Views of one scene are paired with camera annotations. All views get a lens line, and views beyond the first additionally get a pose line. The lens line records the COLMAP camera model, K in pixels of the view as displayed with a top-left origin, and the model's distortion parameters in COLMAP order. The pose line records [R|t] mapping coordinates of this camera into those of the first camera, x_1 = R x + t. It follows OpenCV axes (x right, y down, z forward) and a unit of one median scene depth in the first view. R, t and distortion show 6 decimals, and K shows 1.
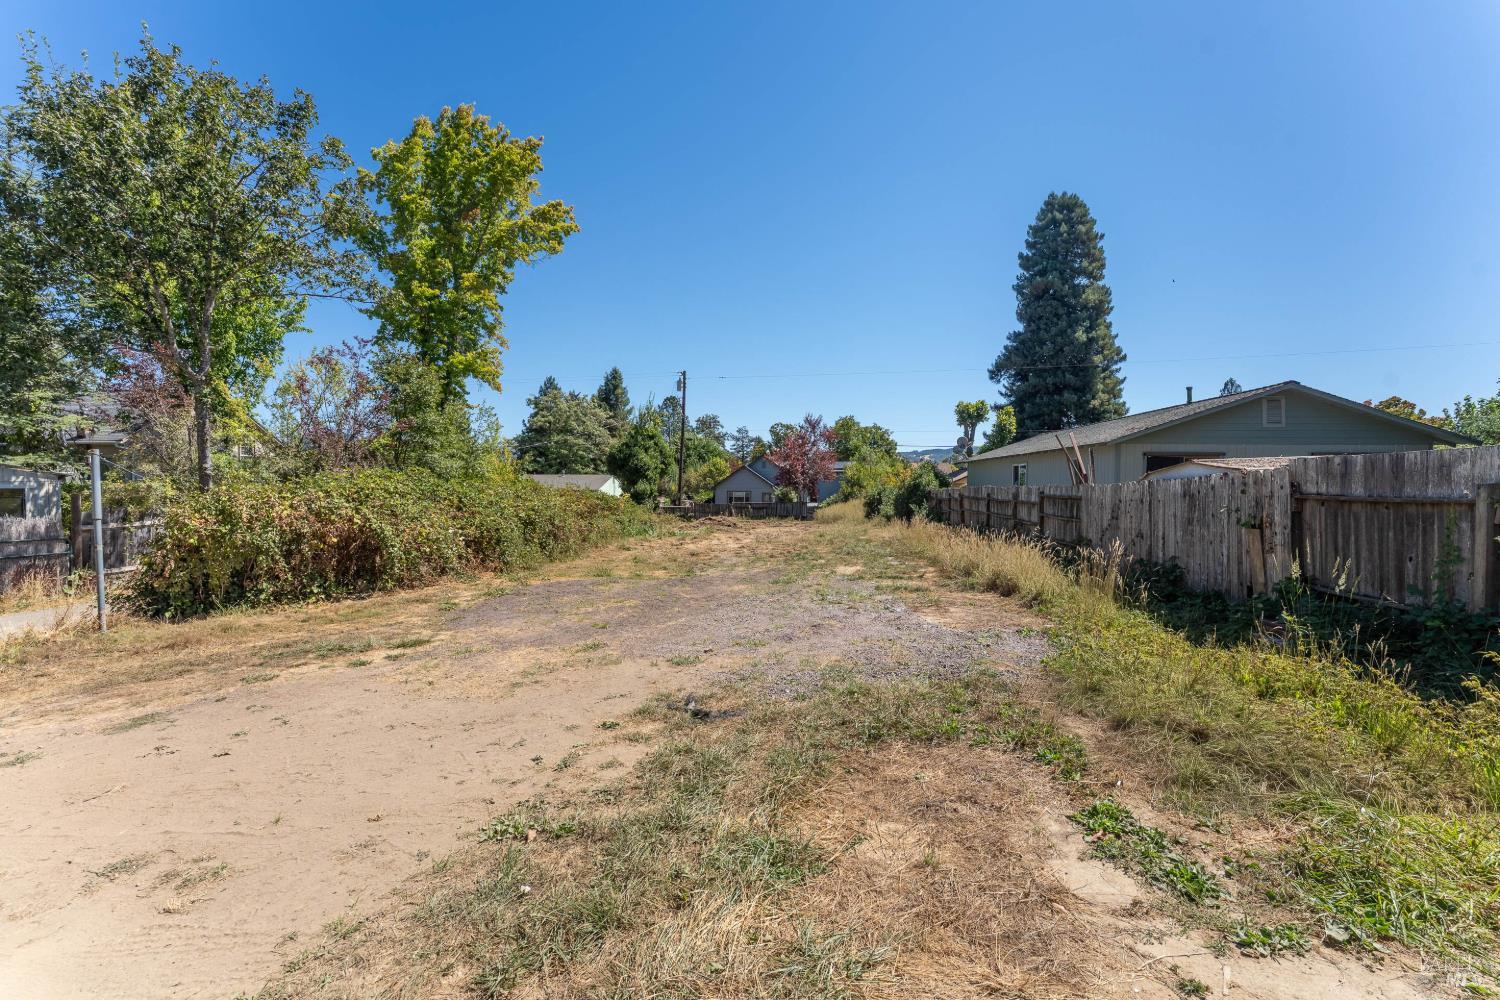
lens RADIAL K [[601.8, 0, 751.5], [0, 601.8, 505.1], [0, 0, 1]] dist [0.000270, -0.000079]
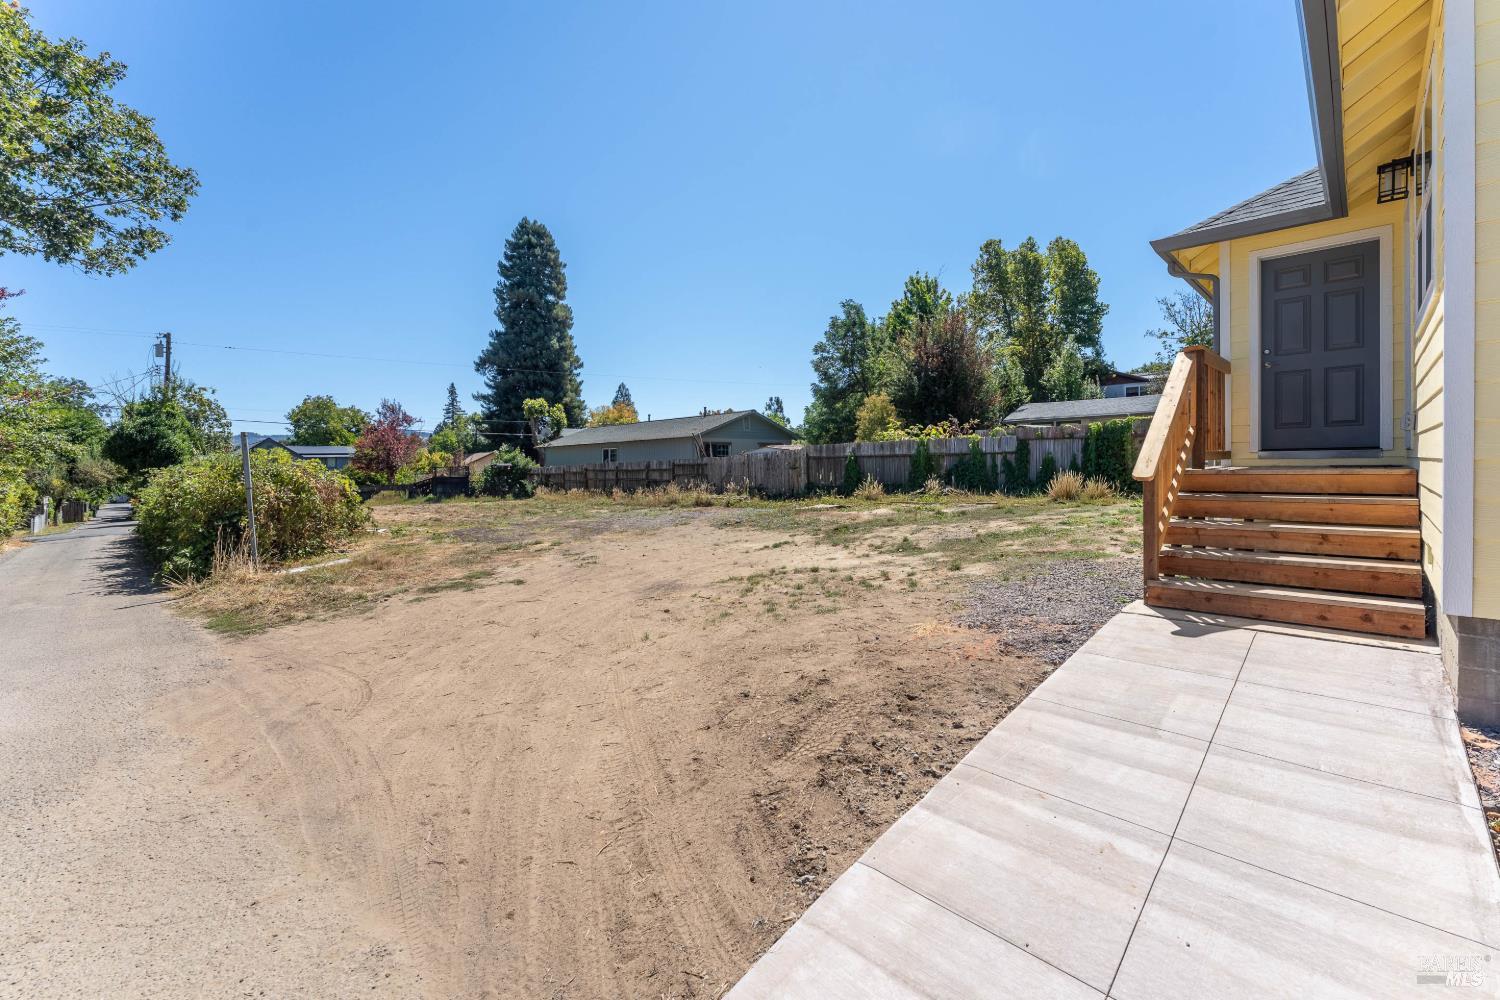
lens RADIAL K [[617.3, 0, 752.0], [0, 617.3, 490.3], [0, 0, 1]] dist [-0.016056, 0.000099]
pose [[0.628967, -0.046892, 0.776016, -0.170995], [0.049217, 0.998579, 0.020450, 0.007195], [-0.775872, 0.025331, 0.630381, -0.079152]]
